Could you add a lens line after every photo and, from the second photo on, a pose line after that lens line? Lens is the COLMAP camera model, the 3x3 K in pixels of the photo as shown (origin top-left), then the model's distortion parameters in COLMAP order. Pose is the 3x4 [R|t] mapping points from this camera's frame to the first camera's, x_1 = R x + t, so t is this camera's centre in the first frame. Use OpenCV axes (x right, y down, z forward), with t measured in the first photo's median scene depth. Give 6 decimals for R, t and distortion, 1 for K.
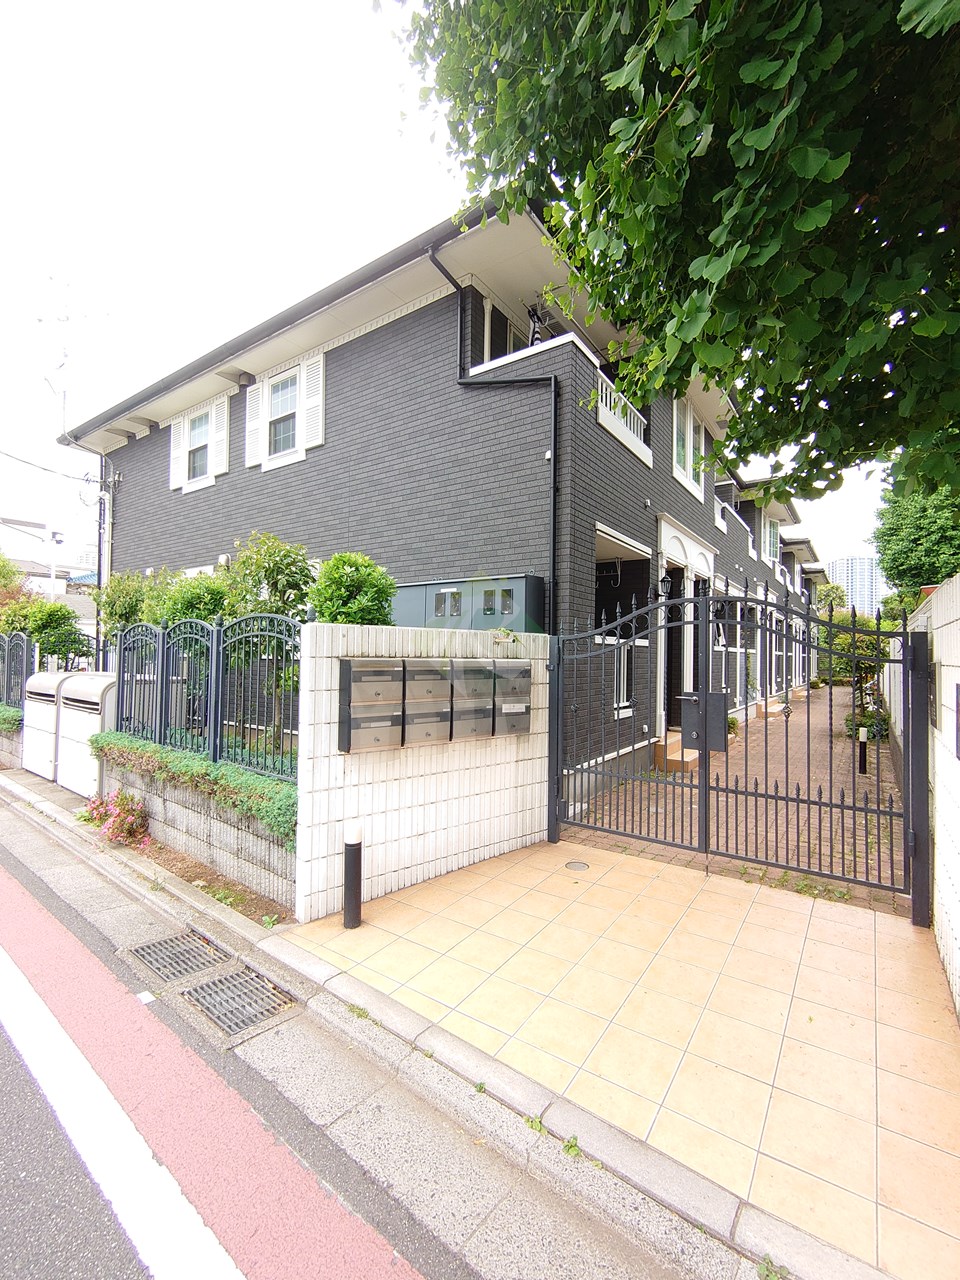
lens RADIAL K [[553.3, 0, 477.6], [0, 553.3, 638.0], [0, 0, 1]] dist [0.000377, 0.000445]
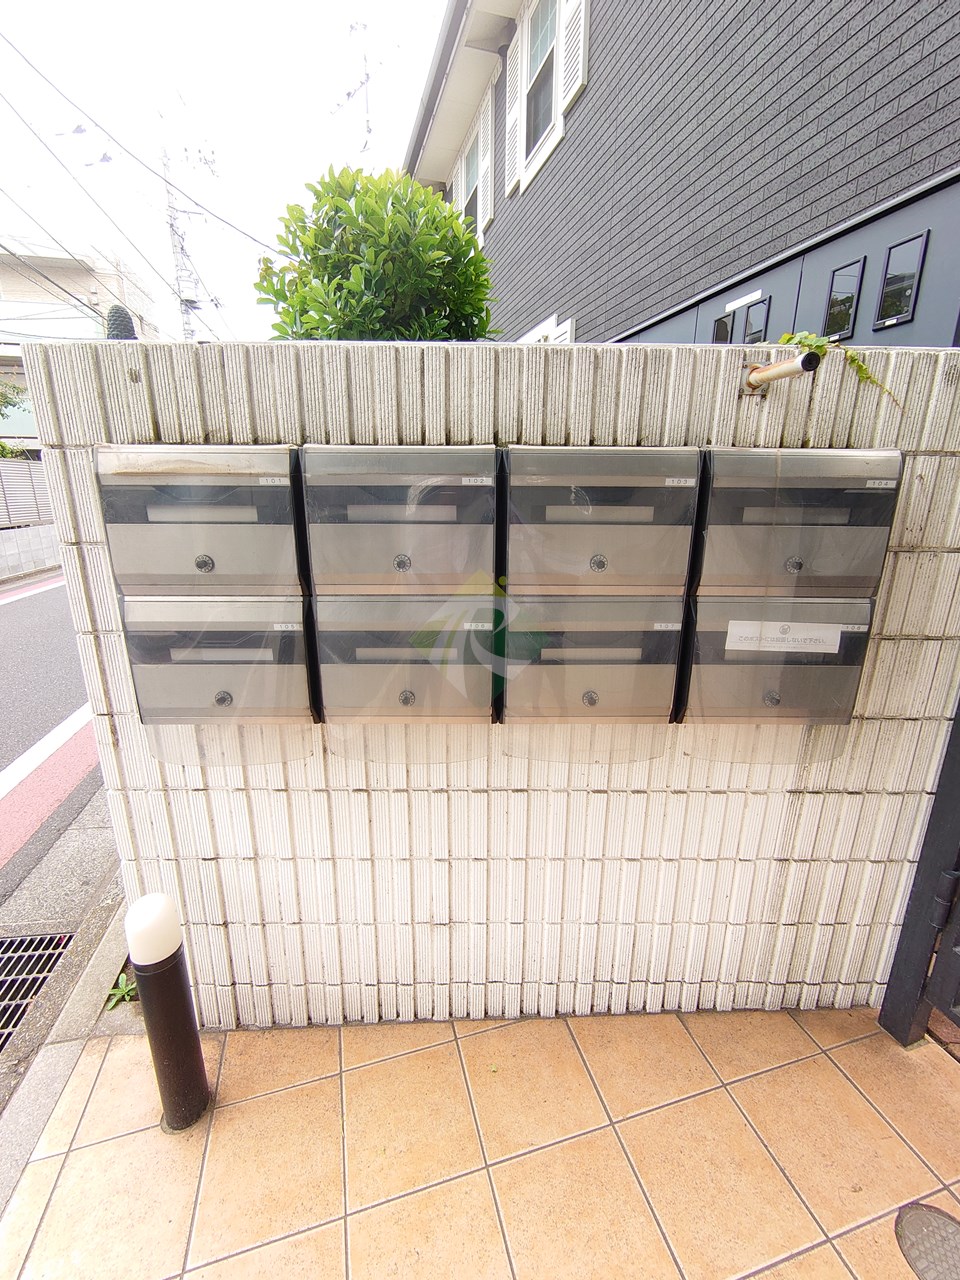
lens RADIAL K [[553.3, 0, 485.2], [0, 553.3, 640.7], [0, 0, 1]] dist [0.000377, 0.000445]
pose [[0.783388, 0.157001, -0.601376, 0.091274], [0.020883, 0.960375, 0.277928, 0.039991], [0.621181, -0.230284, 0.749068, 0.564172]]
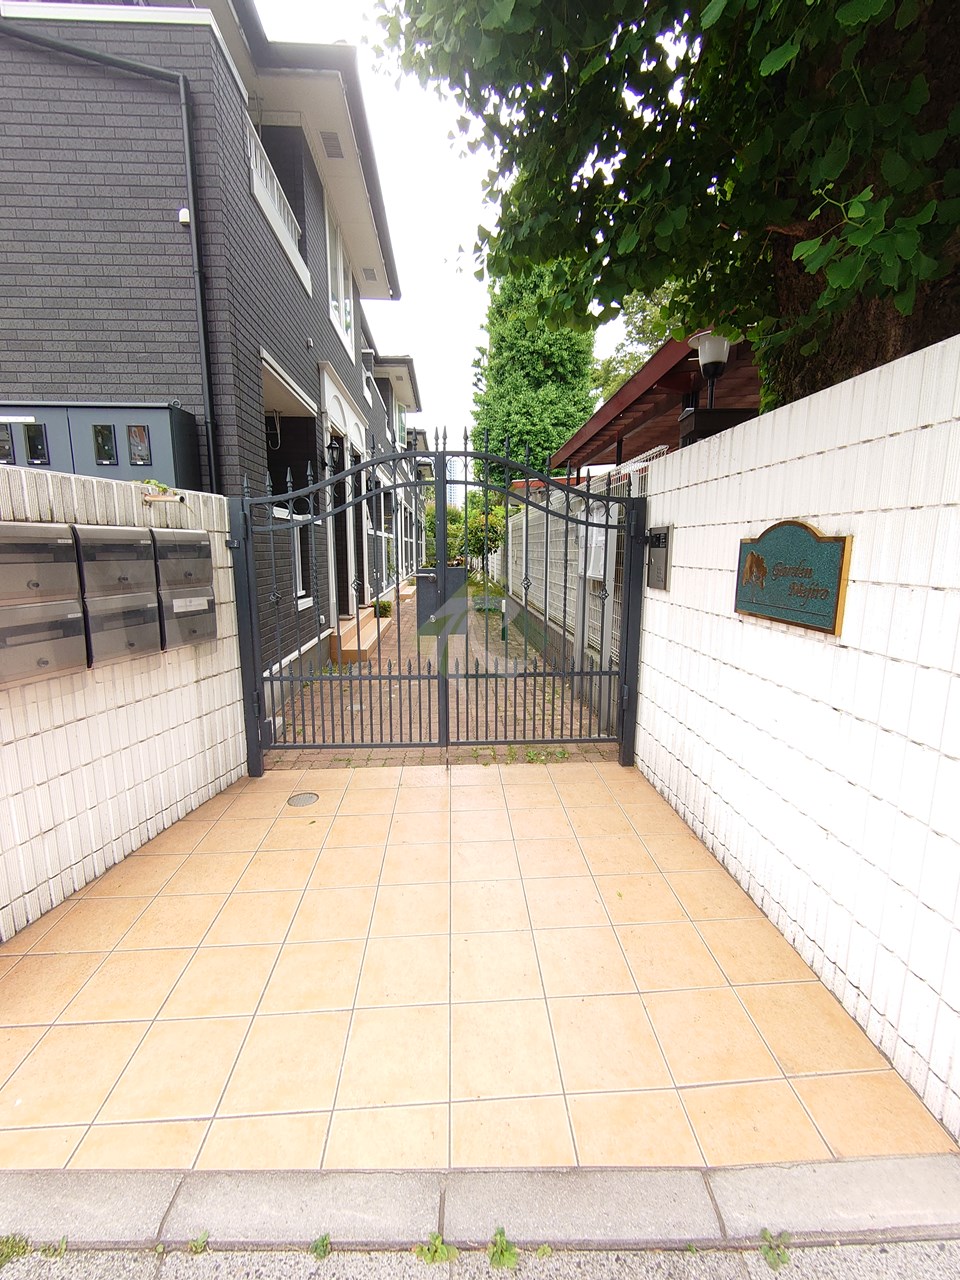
lens RADIAL K [[553.3, 0, 476.8], [0, 553.3, 639.0], [0, 0, 1]] dist [0.000377, 0.000445]
pose [[0.785065, -0.115962, 0.608462, -0.058384], [-0.005065, 0.981085, 0.193512, 0.029967], [-0.619393, -0.155001, 0.769628, 0.219592]]
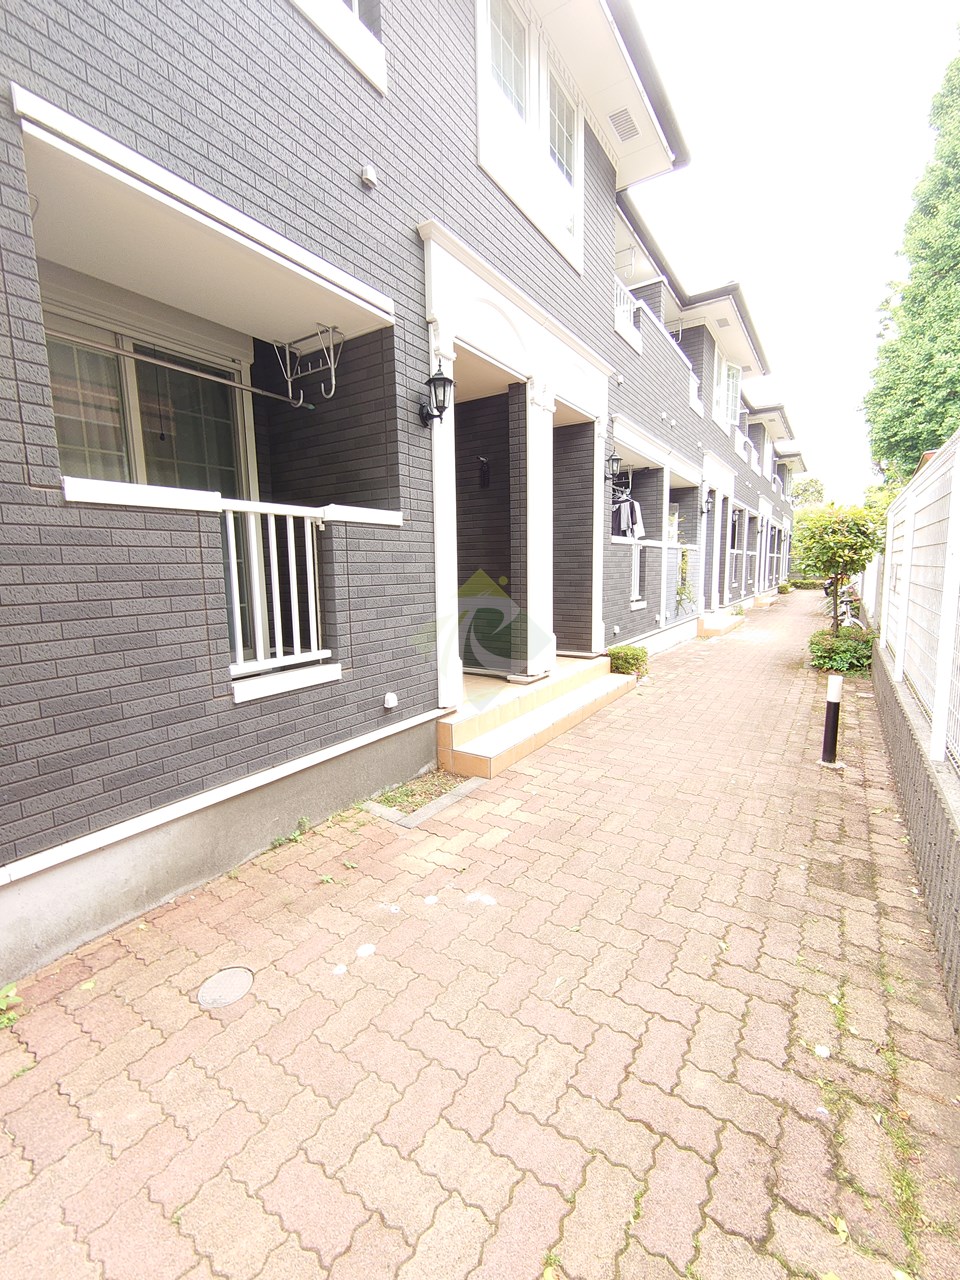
lens RADIAL K [[553.3, 0, 483.1], [0, 553.3, 635.5], [0, 0, 1]] dist [0.000377, 0.000445]
pose [[0.998662, -0.035430, 0.037674, 0.493039], [0.029336, 0.988018, 0.151525, 0.052056], [-0.042591, -0.150217, 0.987735, 0.717820]]
